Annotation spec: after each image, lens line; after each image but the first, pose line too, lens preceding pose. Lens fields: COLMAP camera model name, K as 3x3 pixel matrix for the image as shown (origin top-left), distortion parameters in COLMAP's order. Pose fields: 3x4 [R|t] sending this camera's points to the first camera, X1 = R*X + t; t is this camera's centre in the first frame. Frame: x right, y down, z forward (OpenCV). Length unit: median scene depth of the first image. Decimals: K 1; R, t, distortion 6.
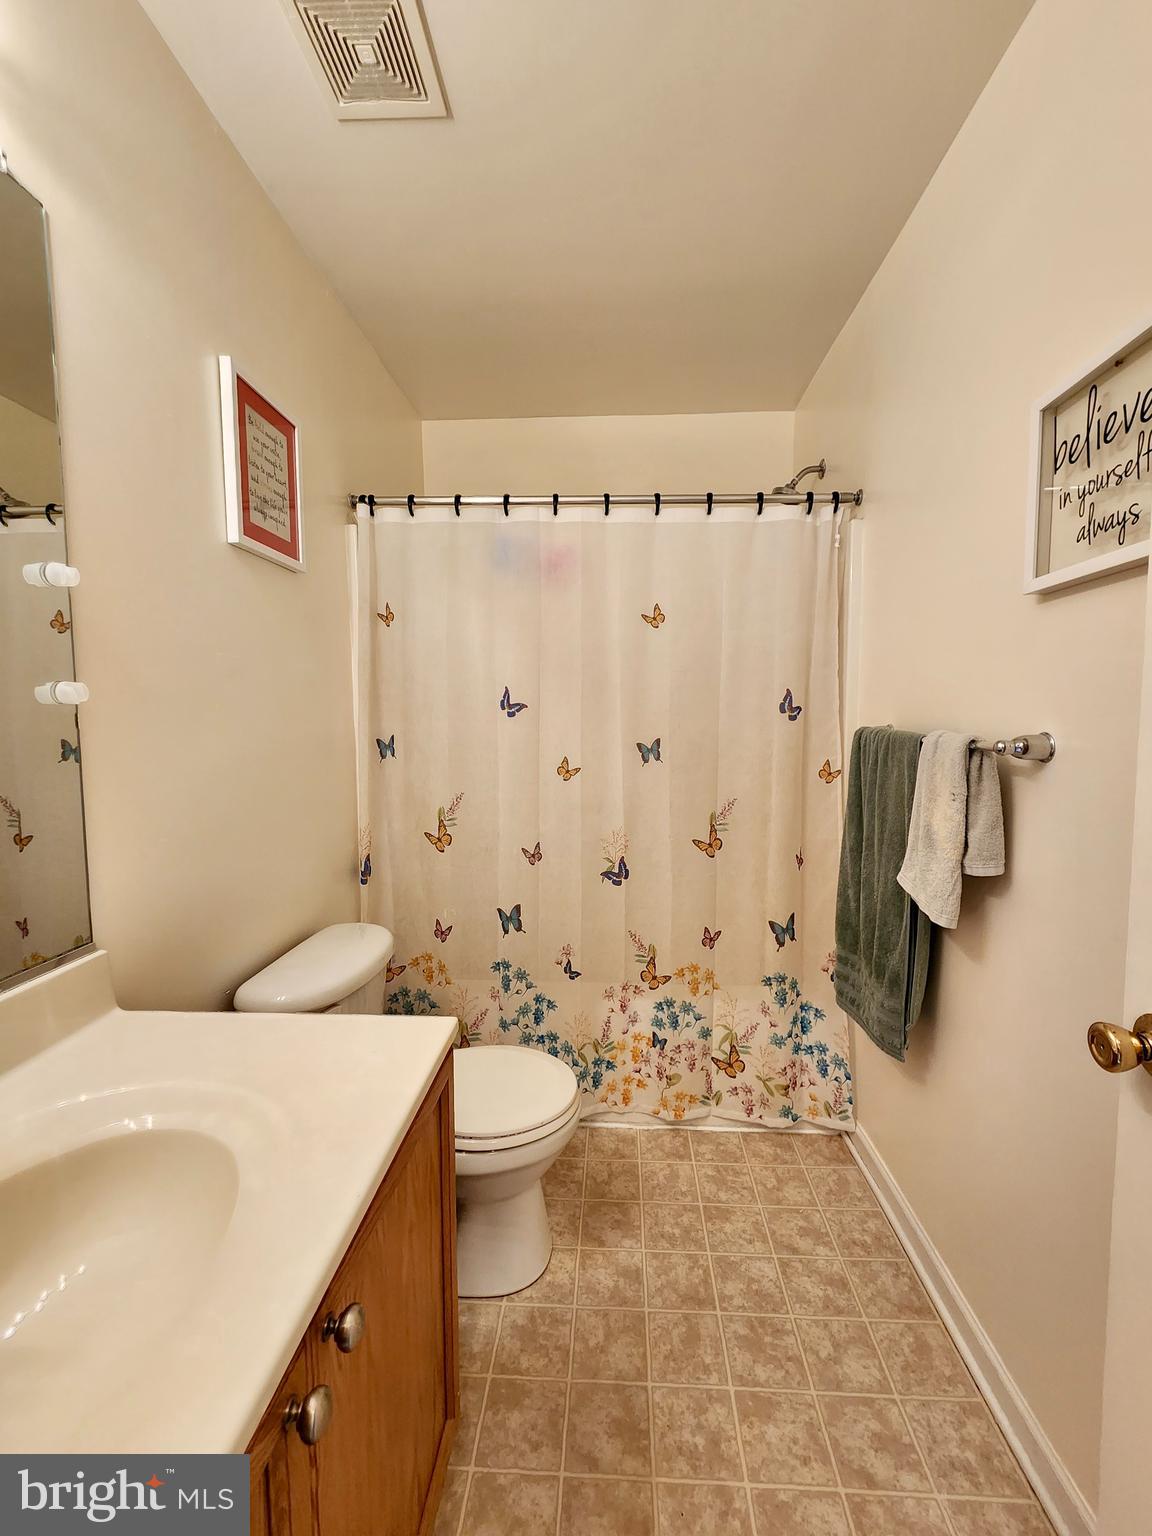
lens RADIAL K [[636.9, 0, 606.8], [0, 636.9, 763.4], [0, 0, 1]] dist [-0.003184, -0.000050]
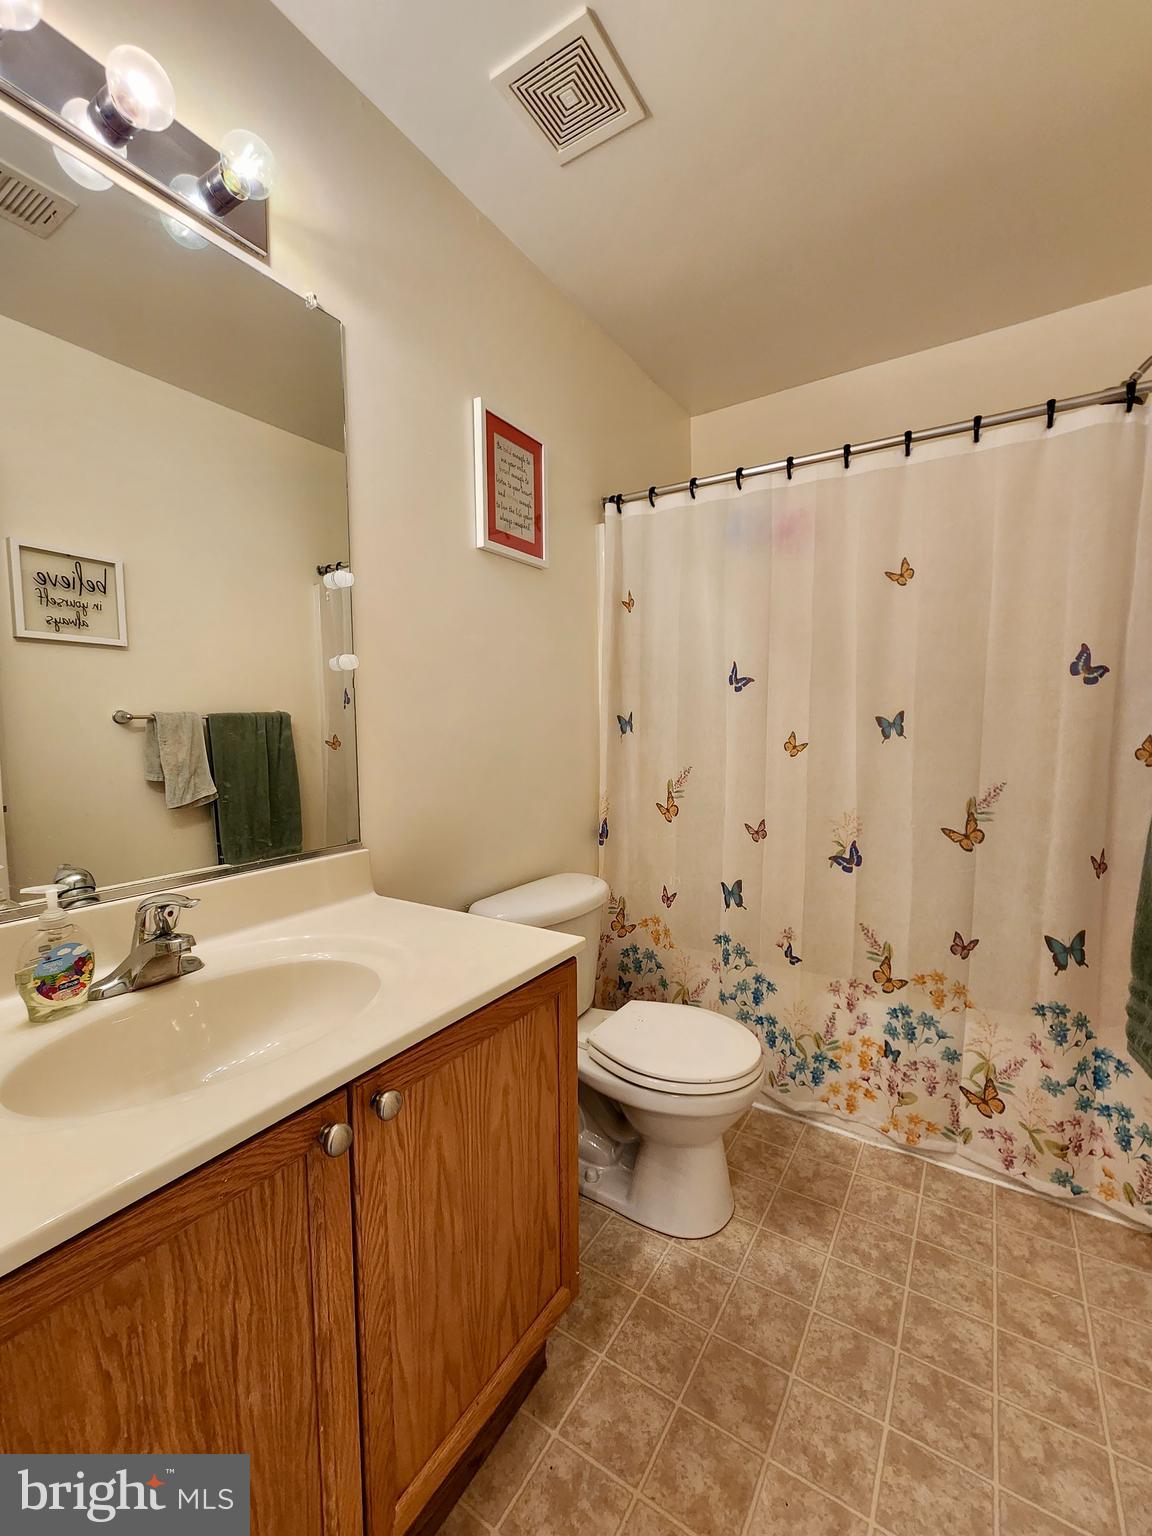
lens RADIAL K [[636.9, 0, 583.0], [0, 636.9, 768.9], [0, 0, 1]] dist [-0.003184, -0.000050]
pose [[0.866332, 0.029576, -0.498593, 0.144606], [-0.026007, 0.999562, 0.014104, 0.041539], [0.498792, 0.000748, 0.866722, 0.014796]]
